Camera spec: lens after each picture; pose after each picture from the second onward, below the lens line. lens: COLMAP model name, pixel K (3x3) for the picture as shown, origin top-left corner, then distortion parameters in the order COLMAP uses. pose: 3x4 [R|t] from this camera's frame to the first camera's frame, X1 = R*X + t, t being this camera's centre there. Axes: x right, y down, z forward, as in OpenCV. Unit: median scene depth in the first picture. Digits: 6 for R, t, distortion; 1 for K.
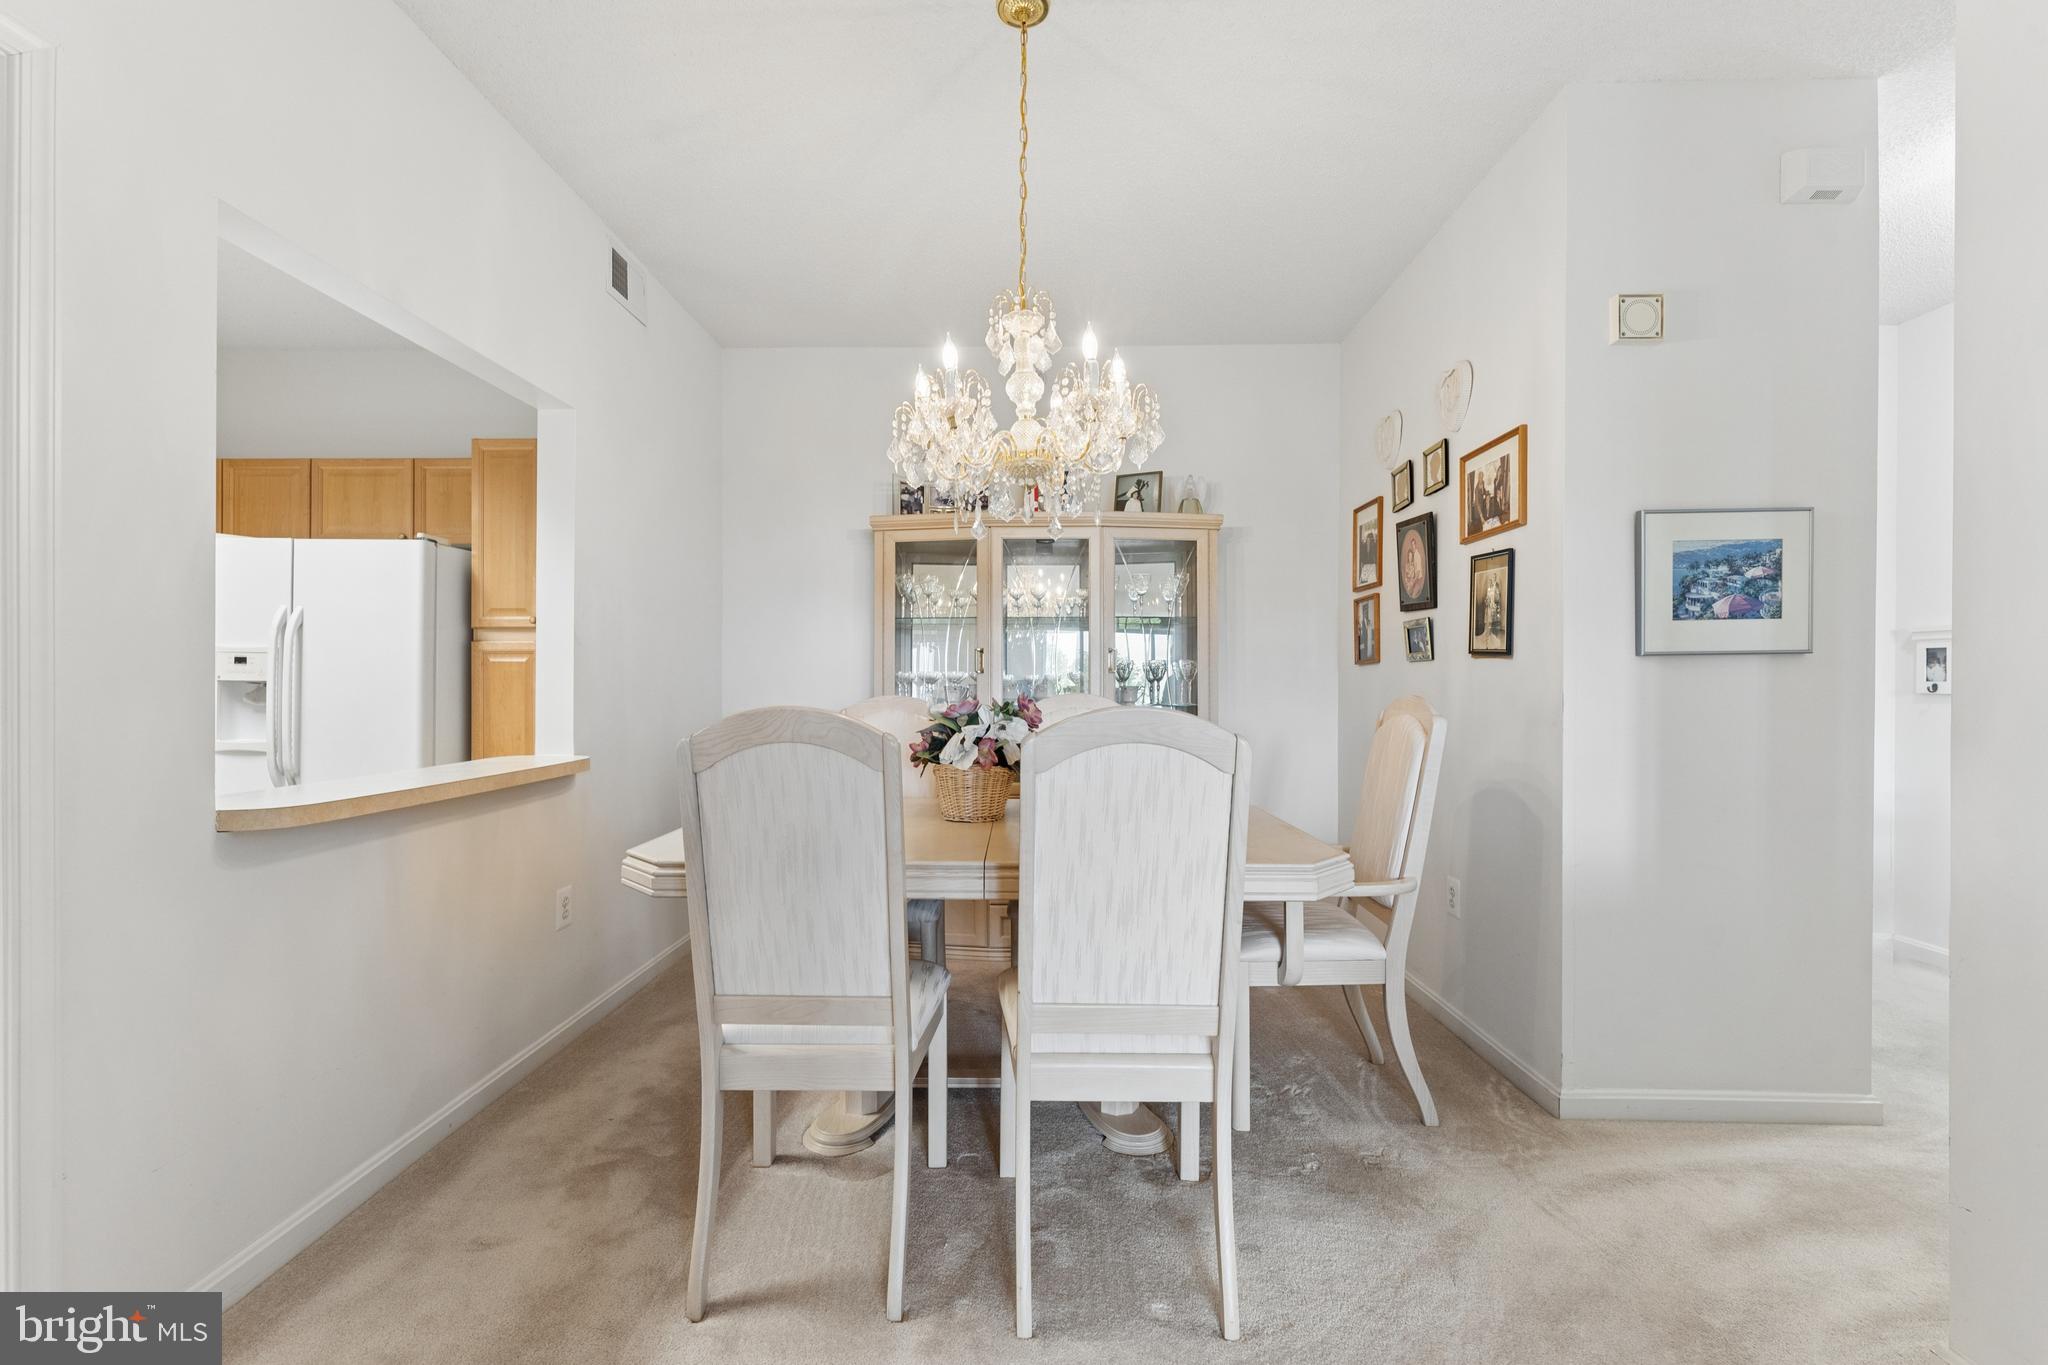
lens RADIAL K [[877.0, 0, 1021.2], [0, 877.0, 681.3], [0, 0, 1]] dist [-0.000769, -0.000630]
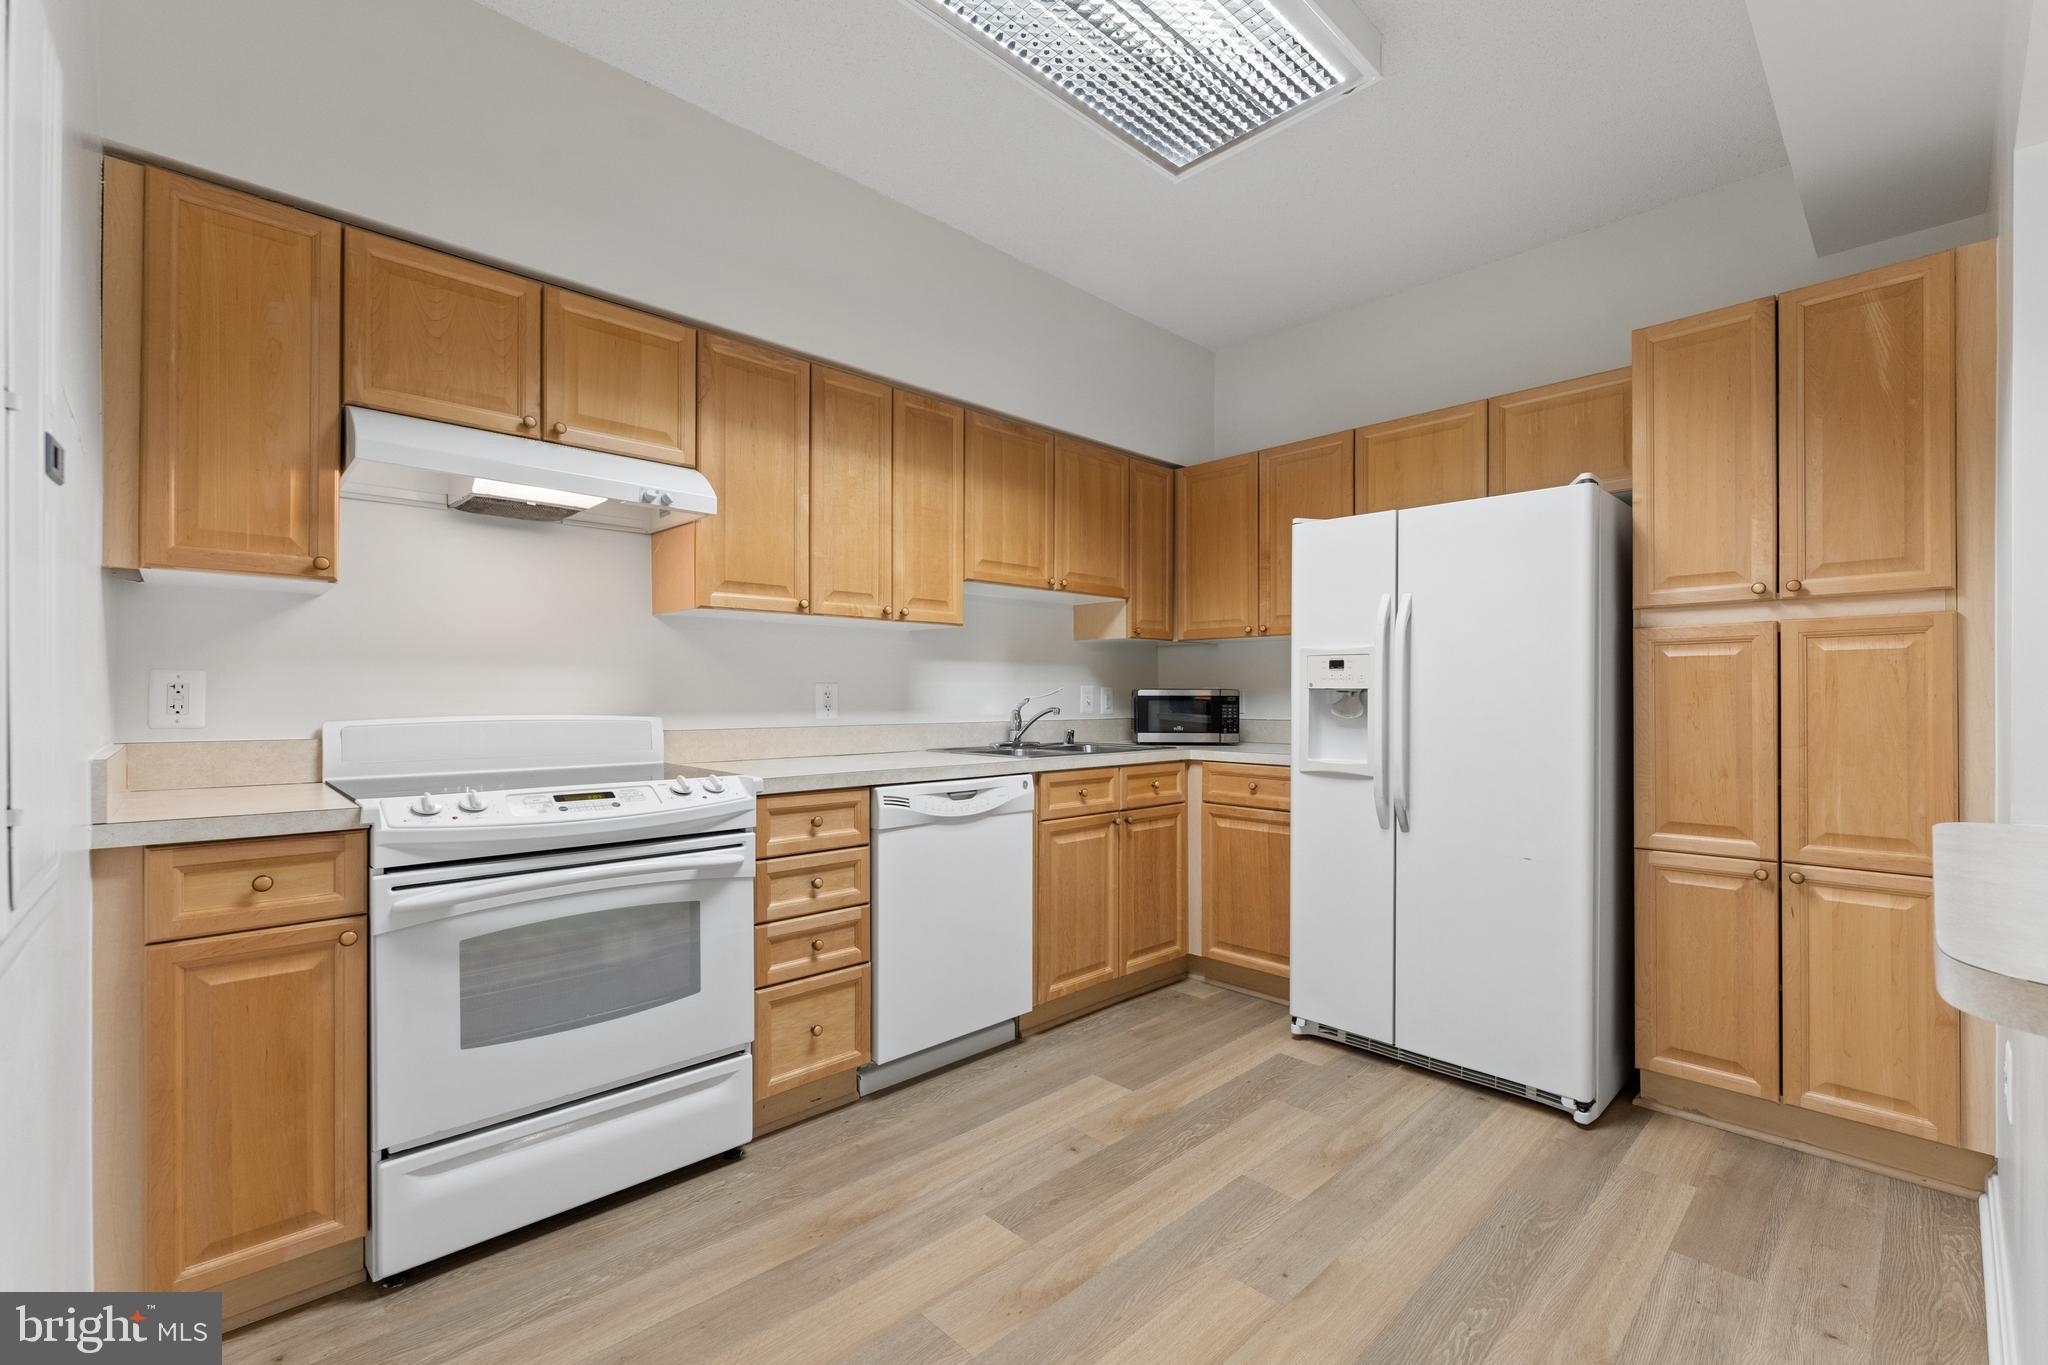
lens RADIAL K [[877.0, 0, 1016.0], [0, 877.0, 698.4], [0, 0, 1]] dist [-0.000769, -0.000630]
pose [[0.707758, -0.003061, -0.706448, -0.743738], [0.004536, 0.999990, 0.000212, 0.010393], [0.706440, -0.003355, 0.707765, 0.273906]]
